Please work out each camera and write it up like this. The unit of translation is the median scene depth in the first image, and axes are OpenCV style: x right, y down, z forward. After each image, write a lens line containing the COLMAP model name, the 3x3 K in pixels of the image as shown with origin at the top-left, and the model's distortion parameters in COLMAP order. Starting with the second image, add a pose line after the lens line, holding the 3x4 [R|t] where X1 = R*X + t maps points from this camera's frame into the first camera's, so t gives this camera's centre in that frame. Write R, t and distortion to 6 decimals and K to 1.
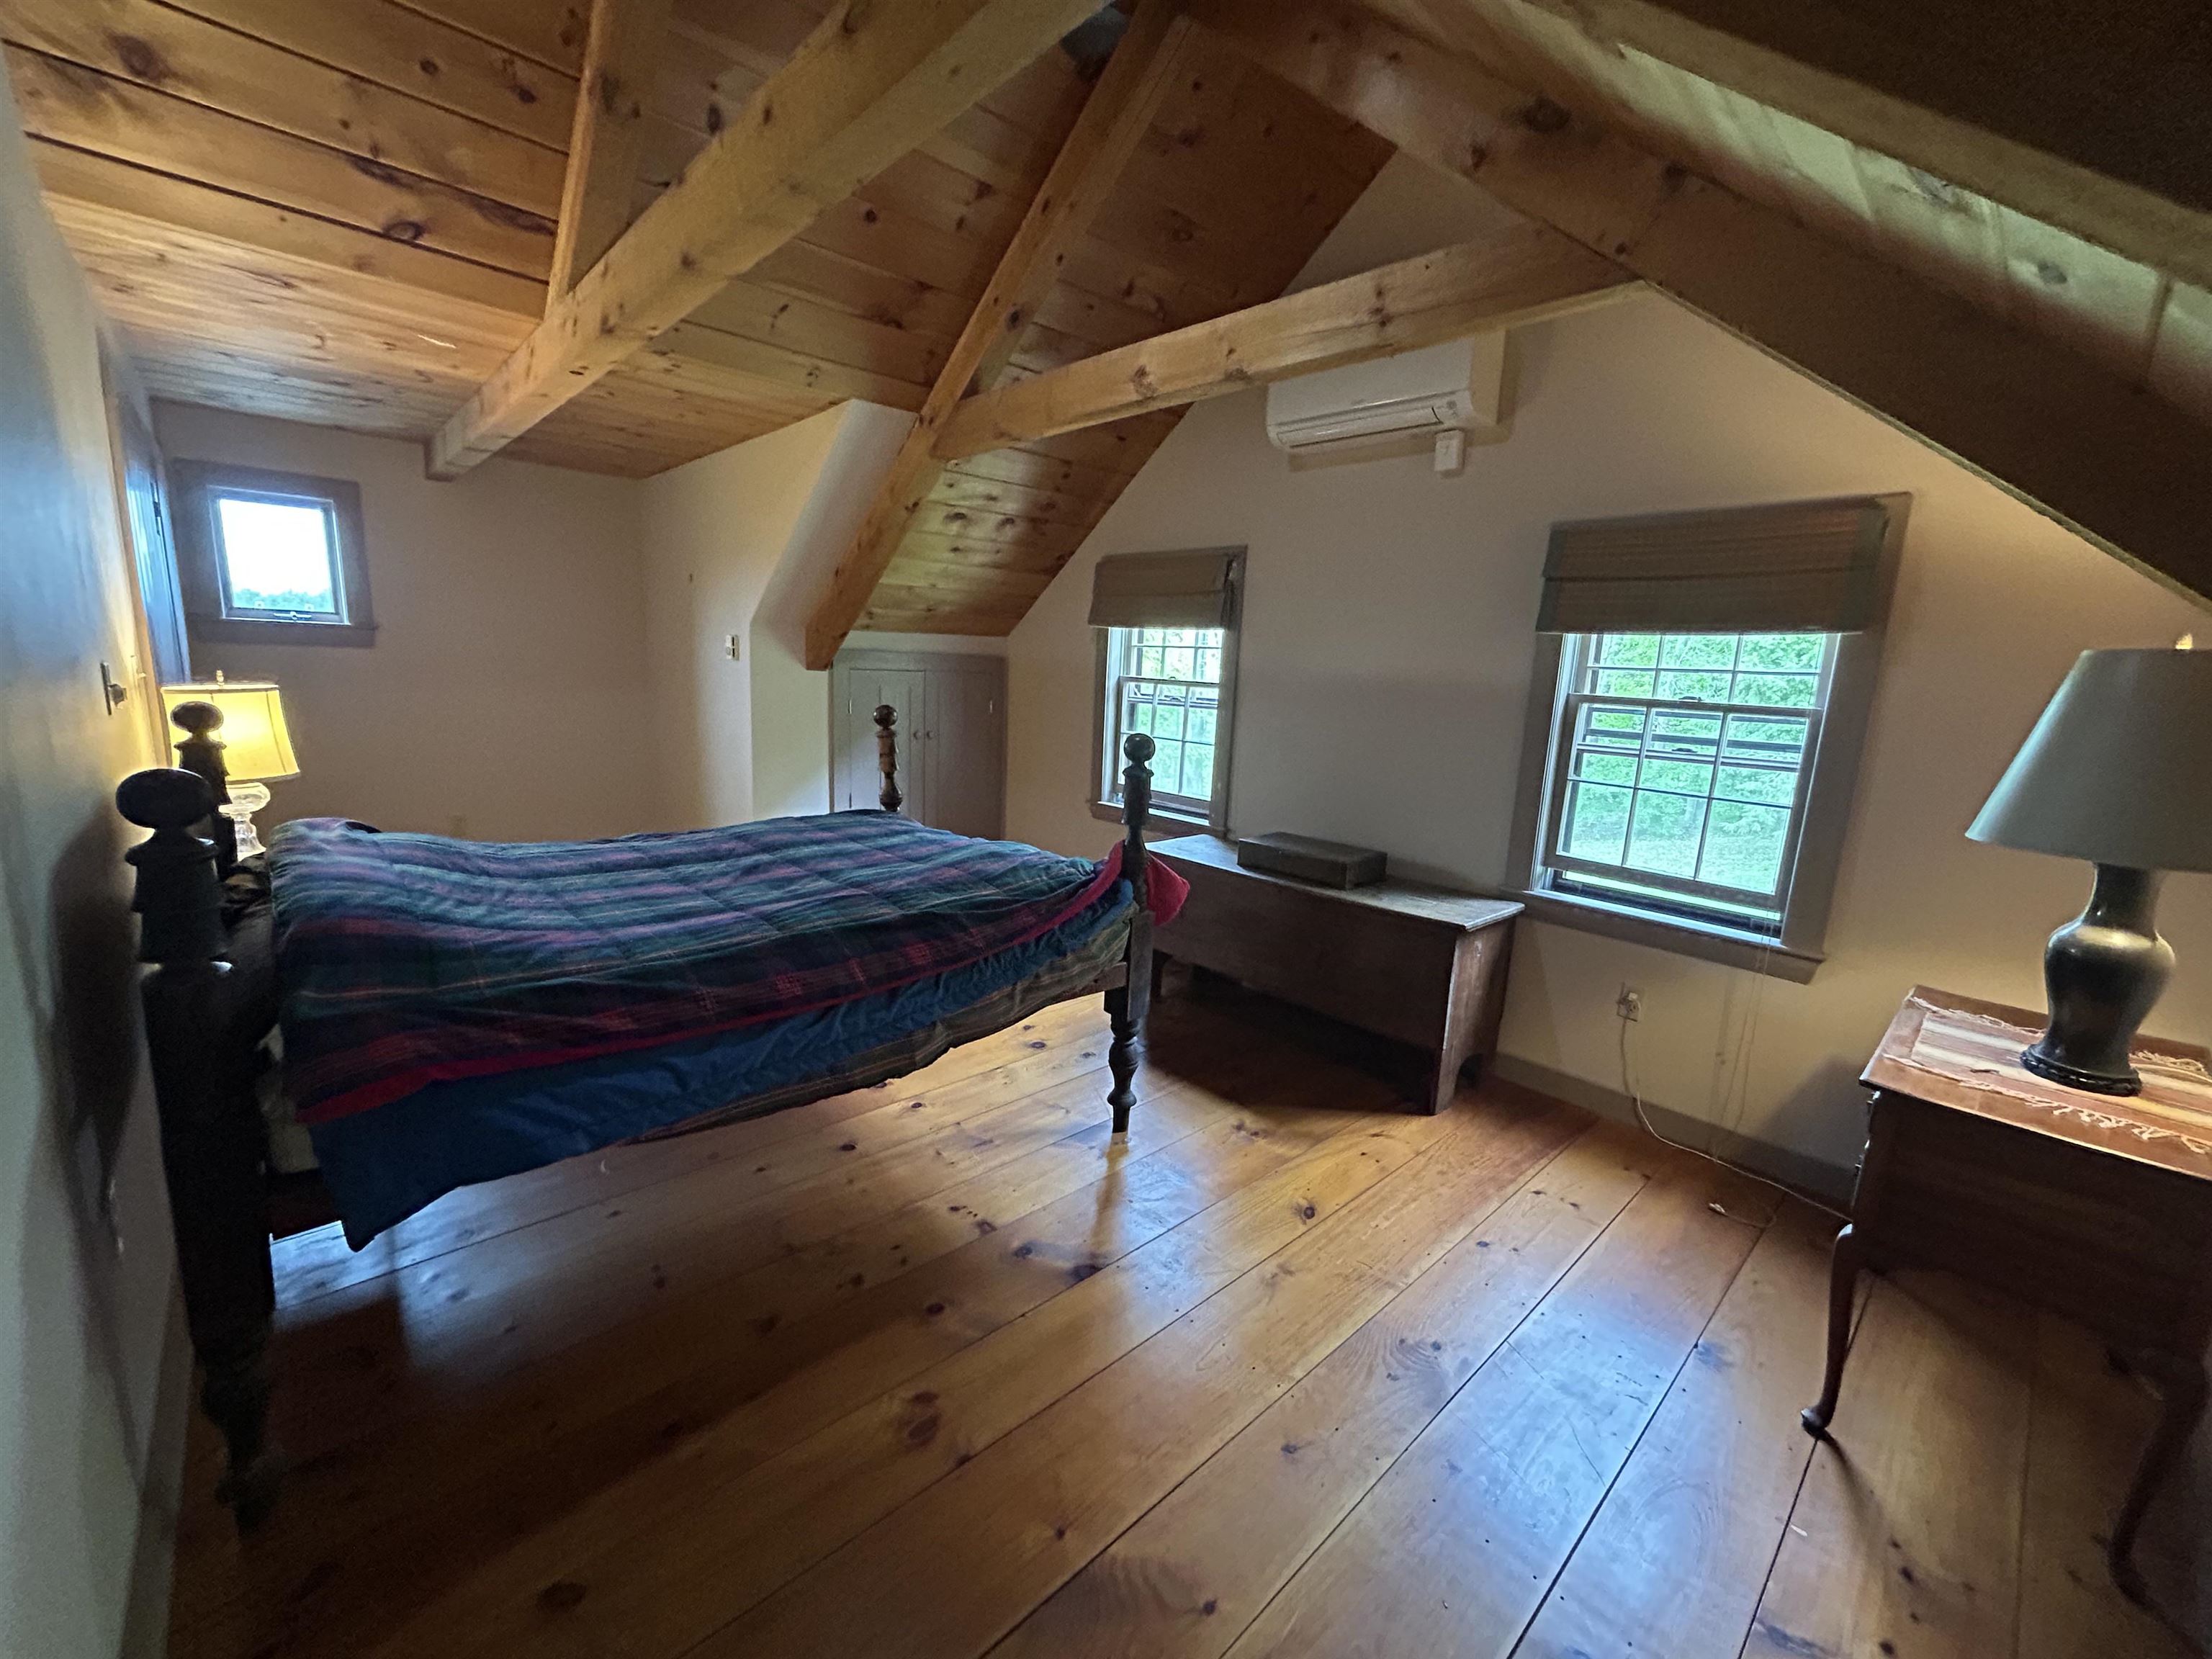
lens RADIAL K [[893.4, 0, 1104.4], [0, 893.4, 828.6], [0, 0, 1]] dist [-0.003940, 0.001150]
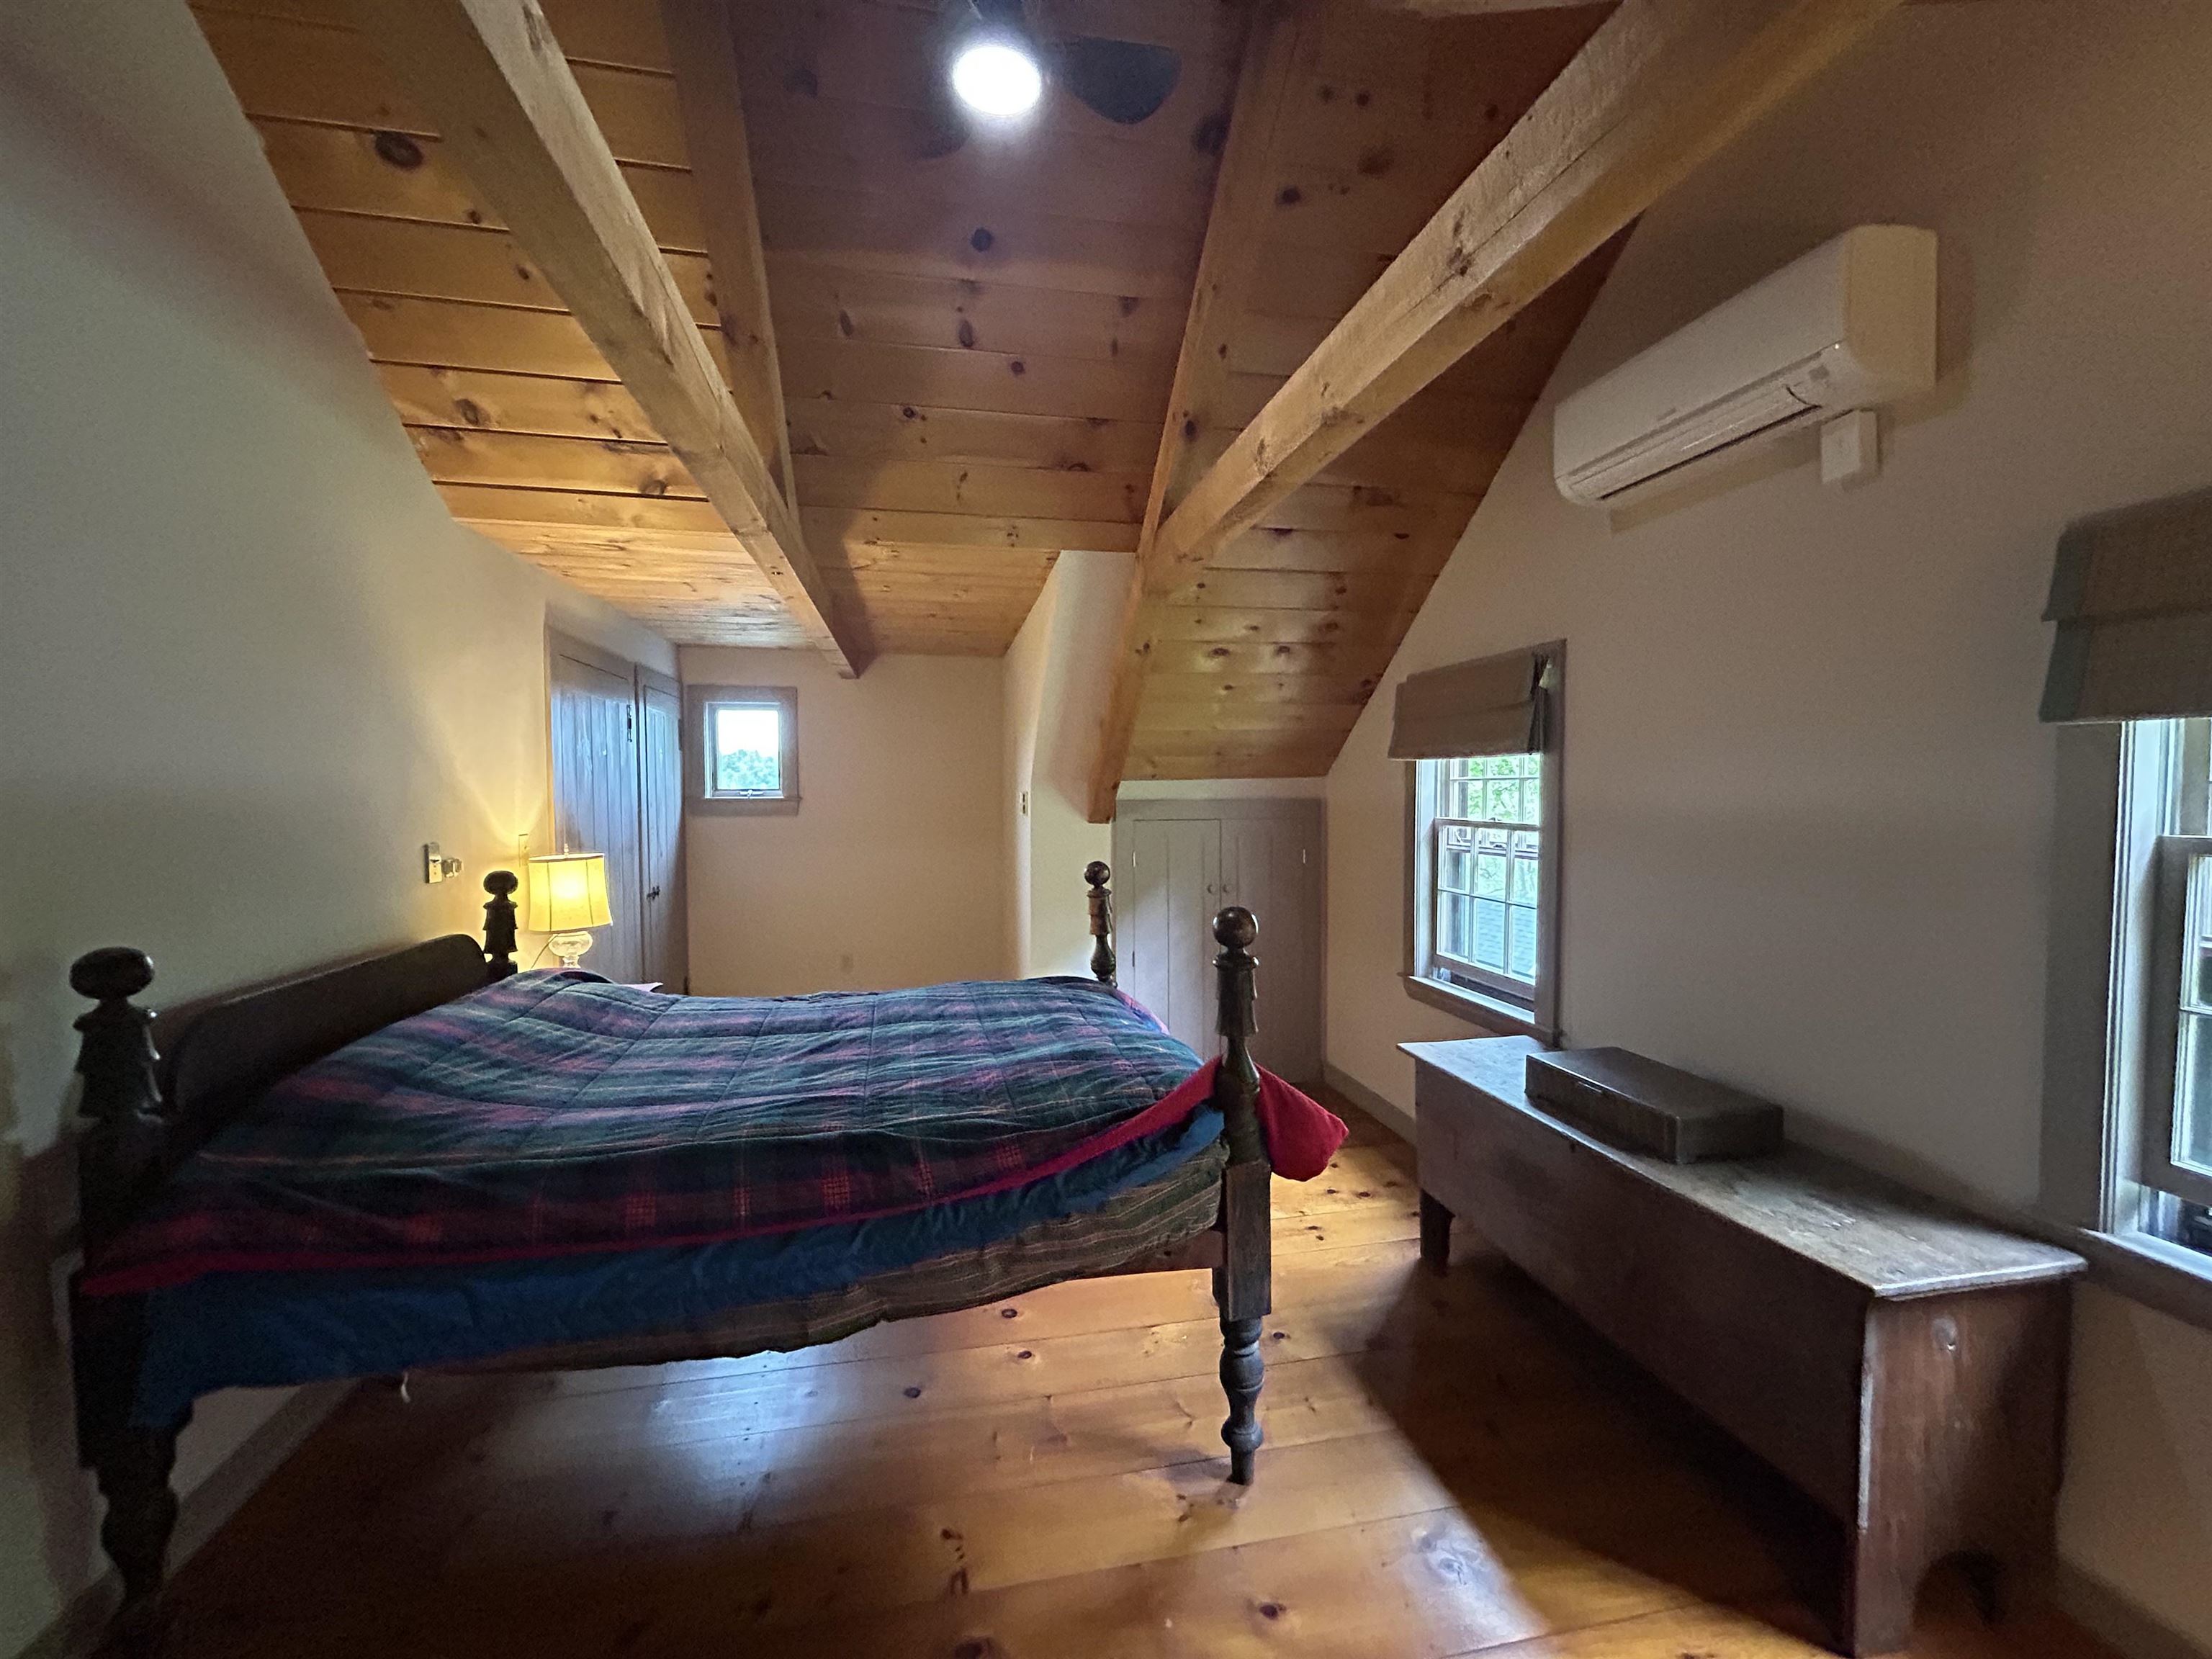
lens RADIAL K [[893.4, 0, 1104.7], [0, 893.4, 826.5], [0, 0, 1]] dist [-0.003940, 0.001150]
pose [[0.849955, -0.026312, -0.526197, 0.301063], [-0.056212, 0.988522, -0.140229, -0.058130], [0.523847, 0.148767, 0.838721, 0.291719]]
